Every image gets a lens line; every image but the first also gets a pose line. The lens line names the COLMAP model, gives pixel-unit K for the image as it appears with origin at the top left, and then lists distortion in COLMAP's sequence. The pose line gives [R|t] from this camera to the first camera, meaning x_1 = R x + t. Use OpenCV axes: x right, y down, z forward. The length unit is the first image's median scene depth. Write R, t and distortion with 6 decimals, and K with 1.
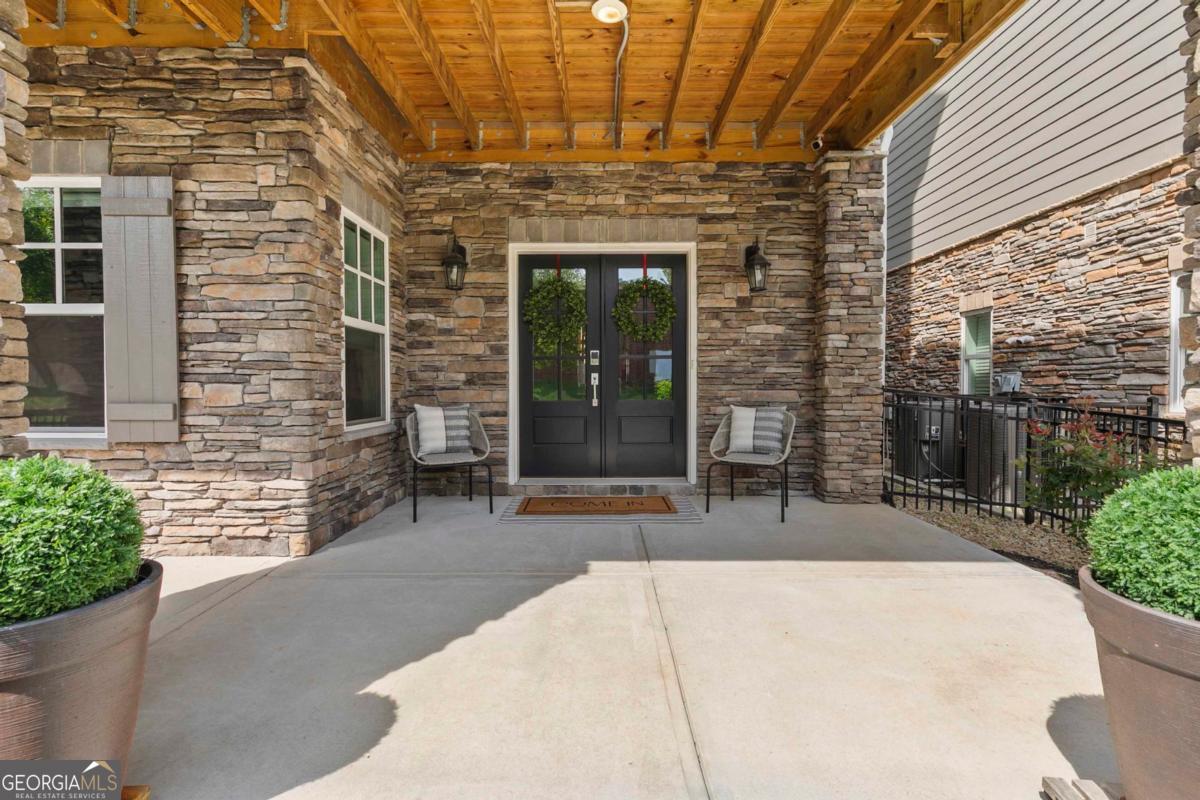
lens RADIAL K [[551.1, 0, 603.9], [0, 551.1, 420.6], [0, 0, 1]] dist [0.001235, 0.000213]
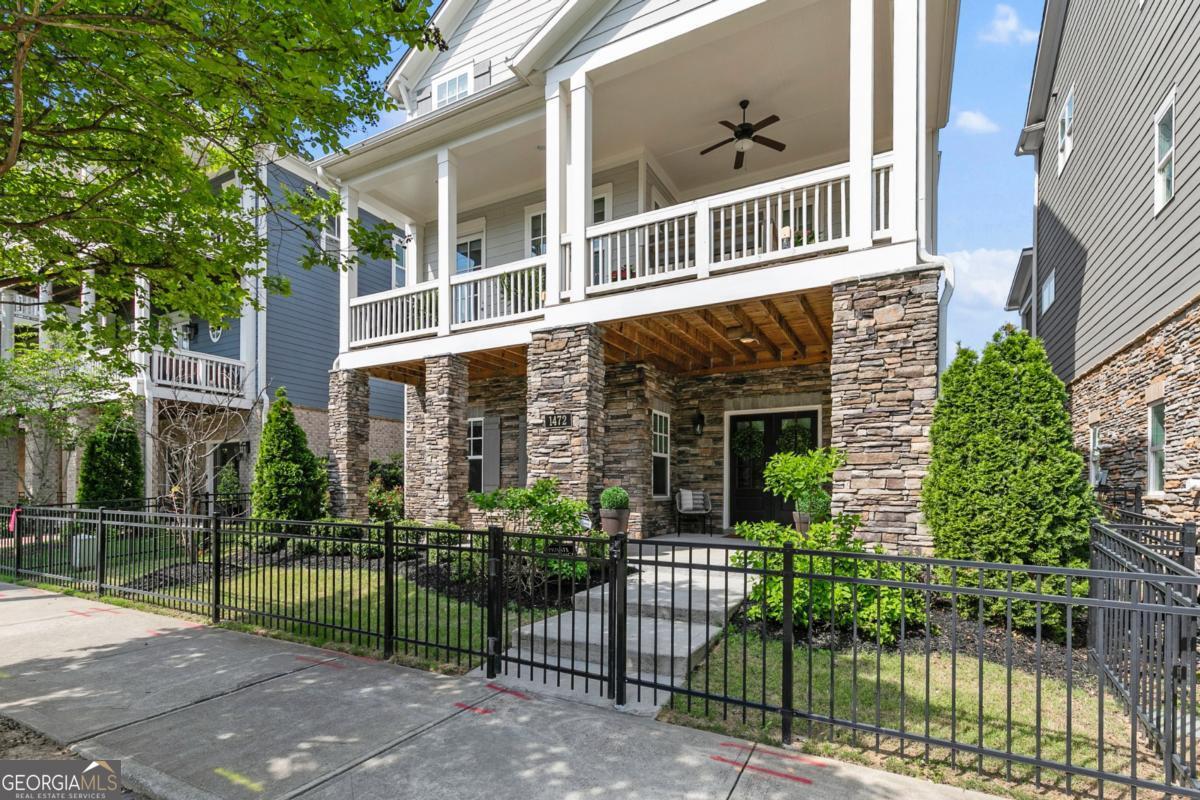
lens RADIAL K [[551.1, 0, 603.9], [0, 551.1, 420.6], [0, 0, 1]] dist [0.001235, 0.000213]
pose [[0.883599, -0.055731, -0.464917, 0.424137], [-0.033067, 0.982986, -0.180678, 0.109248], [0.467076, 0.175020, 0.866723, -1.091760]]
